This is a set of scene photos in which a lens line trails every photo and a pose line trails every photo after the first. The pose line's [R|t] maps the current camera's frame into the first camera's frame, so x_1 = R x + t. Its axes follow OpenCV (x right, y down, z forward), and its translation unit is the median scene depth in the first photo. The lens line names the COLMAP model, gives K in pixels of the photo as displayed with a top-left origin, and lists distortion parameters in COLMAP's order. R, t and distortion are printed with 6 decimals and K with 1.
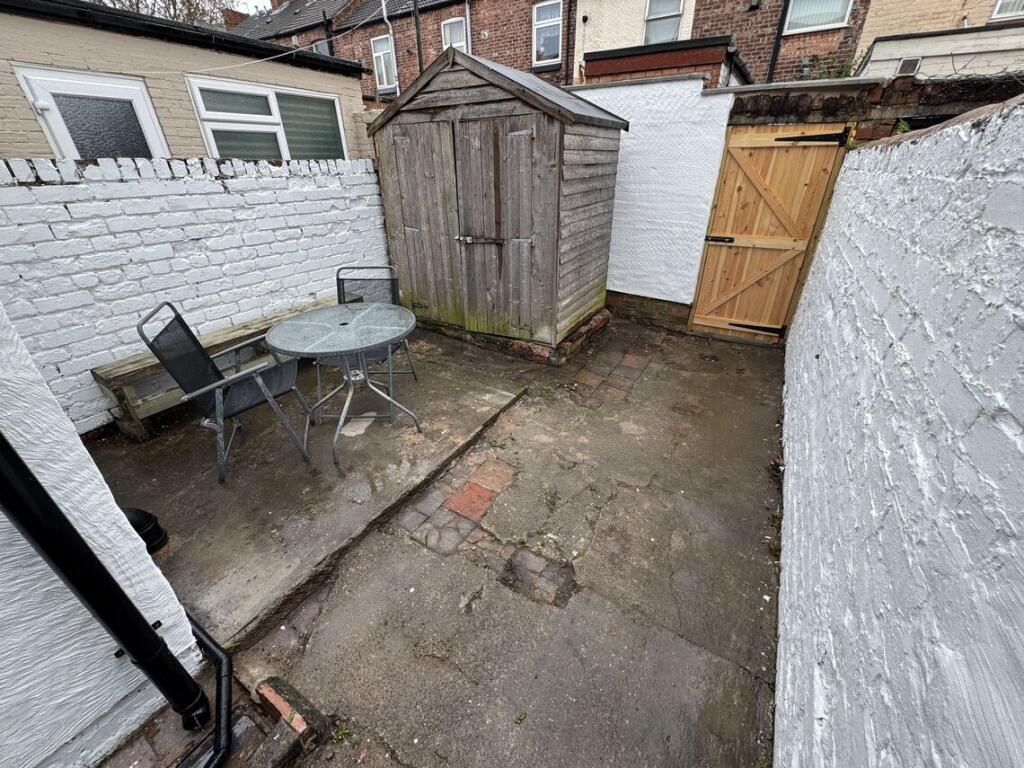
lens RADIAL K [[407.3, 0, 508.6], [0, 407.3, 382.7], [0, 0, 1]] dist [0.001273, 0.000348]
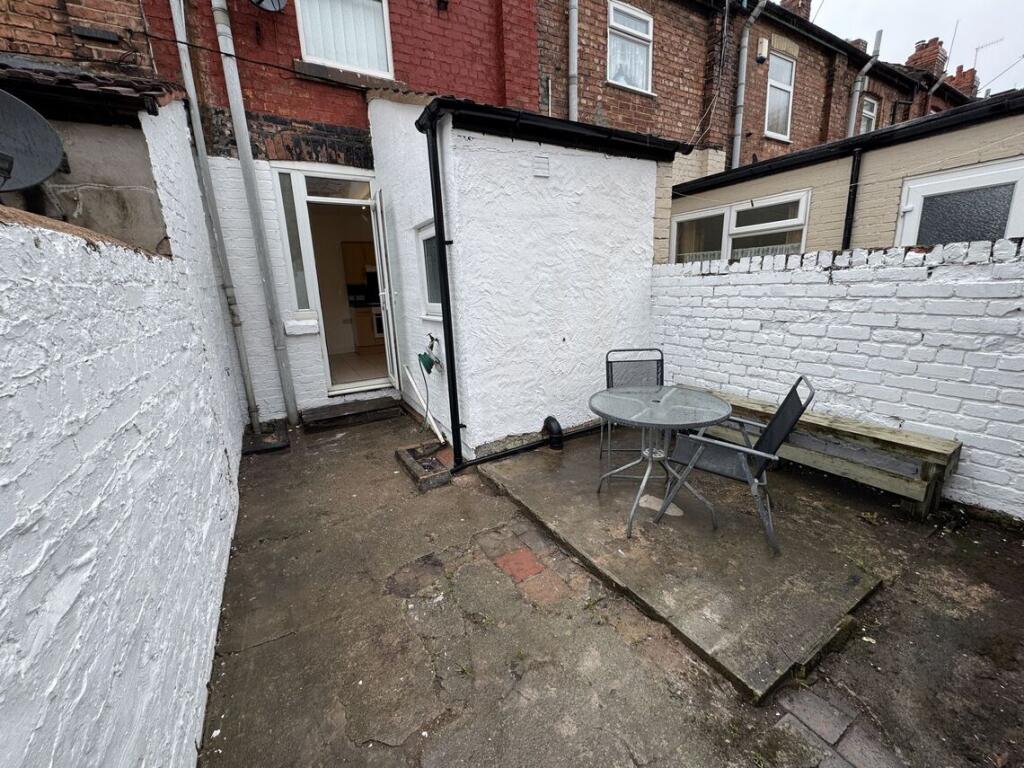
lens RADIAL K [[407.3, 0, 508.0], [0, 407.3, 380.6], [0, 0, 1]] dist [0.001273, 0.000348]
pose [[-0.476106, 0.230450, -0.848655, 0.557966], [-0.378272, 0.817537, 0.434215, -0.424450], [0.793872, 0.527755, -0.302061, 0.841018]]
